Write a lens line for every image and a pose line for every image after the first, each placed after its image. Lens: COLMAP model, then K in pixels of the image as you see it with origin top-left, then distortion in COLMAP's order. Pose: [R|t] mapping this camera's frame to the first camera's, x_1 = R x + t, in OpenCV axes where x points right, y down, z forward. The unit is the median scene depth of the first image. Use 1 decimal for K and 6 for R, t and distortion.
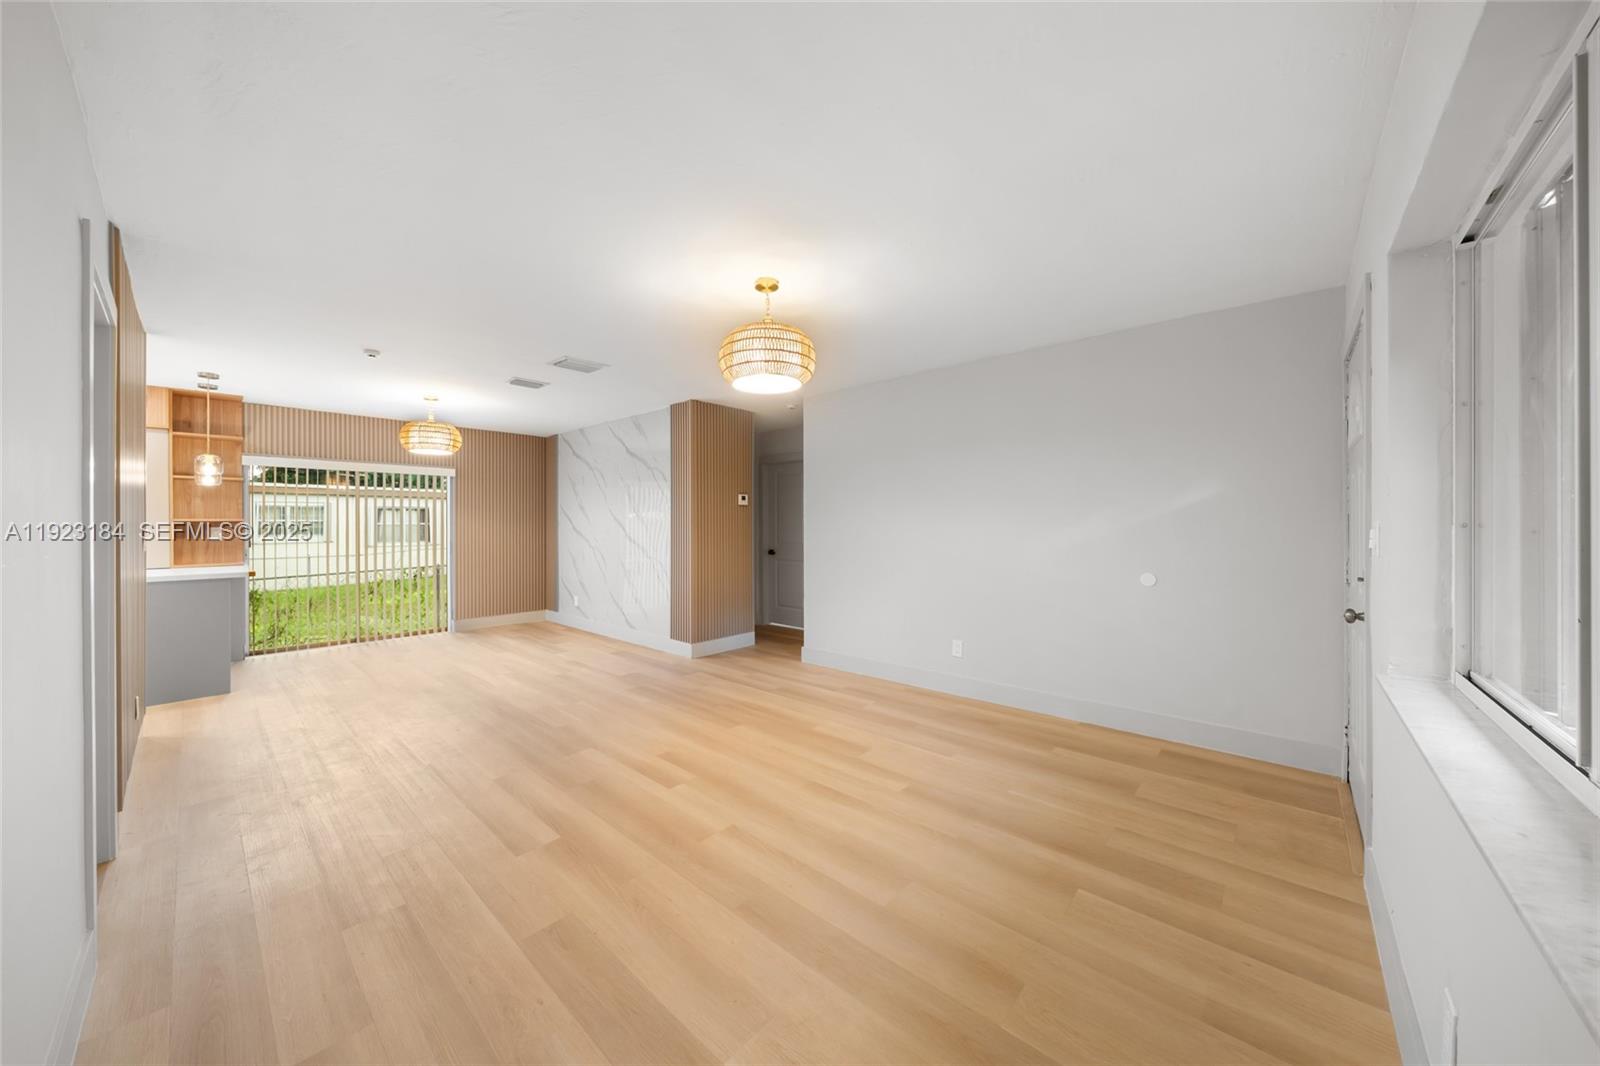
lens RADIAL K [[547.8, 0, 799.2], [0, 547.8, 522.2], [0, 0, 1]] dist [-0.001937, -0.000263]
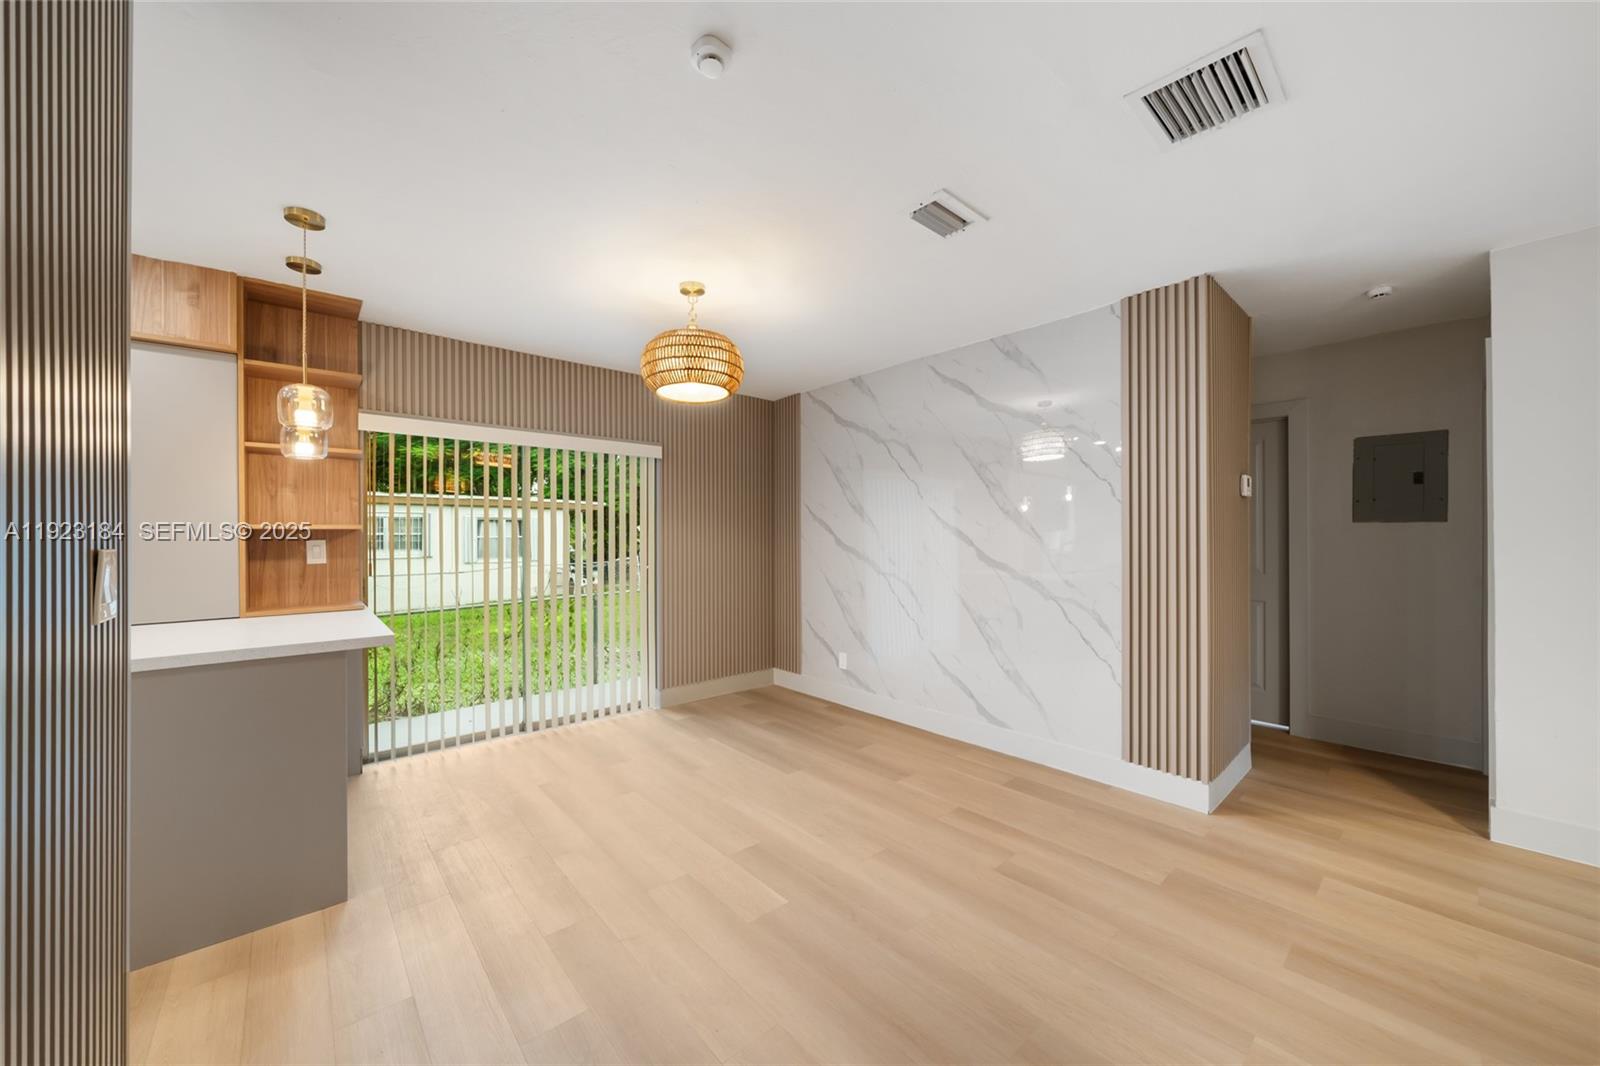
lens RADIAL K [[579.3, 0, 800.0], [0, 579.3, 533.0], [0, 0, 1]] dist [-0.001311, -0.000086]
pose [[0.992954, -0.002414, -0.118479, -0.498356], [0.001912, 0.999989, -0.004350, 0.005208], [0.118488, 0.004093, 0.992947, 0.463057]]
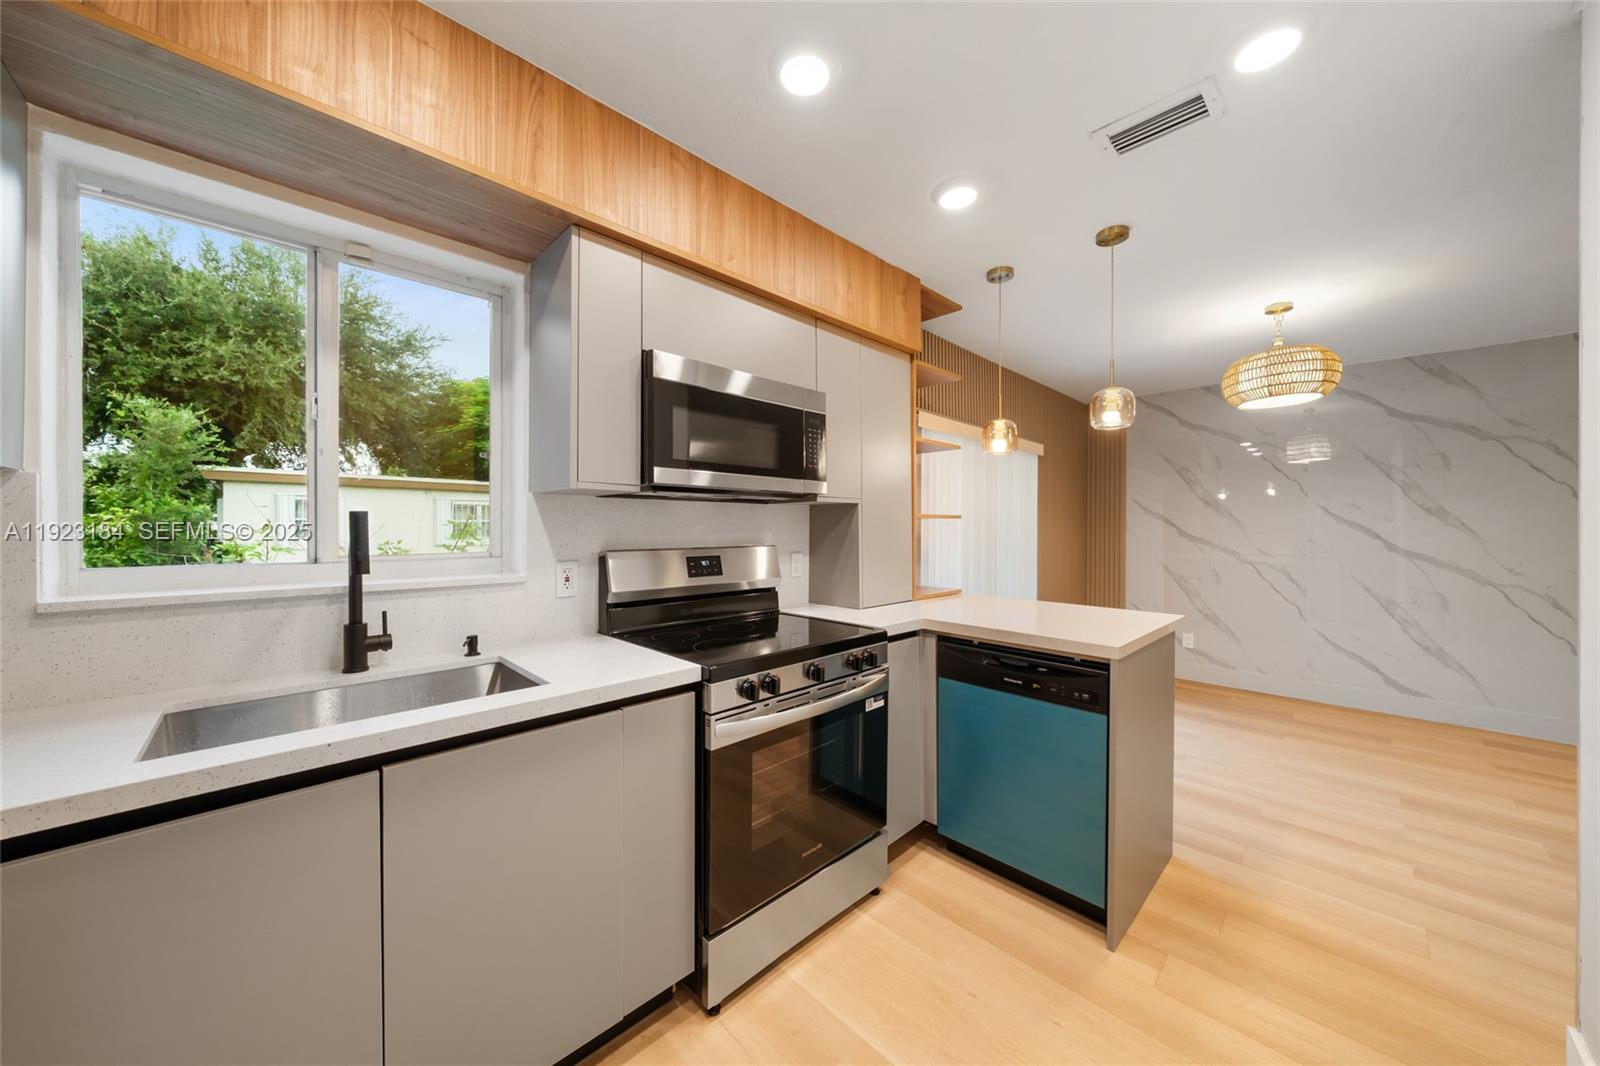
lens RADIAL K [[547.8, 0, 799.2], [0, 547.8, 522.2], [0, 0, 1]] dist [-0.001937, -0.000263]
pose [[0.998577, 0.006341, -0.052946, -1.124768], [-0.006721, 0.999953, -0.006999, 0.006834], [0.052899, 0.007344, 0.998573, 0.390585]]
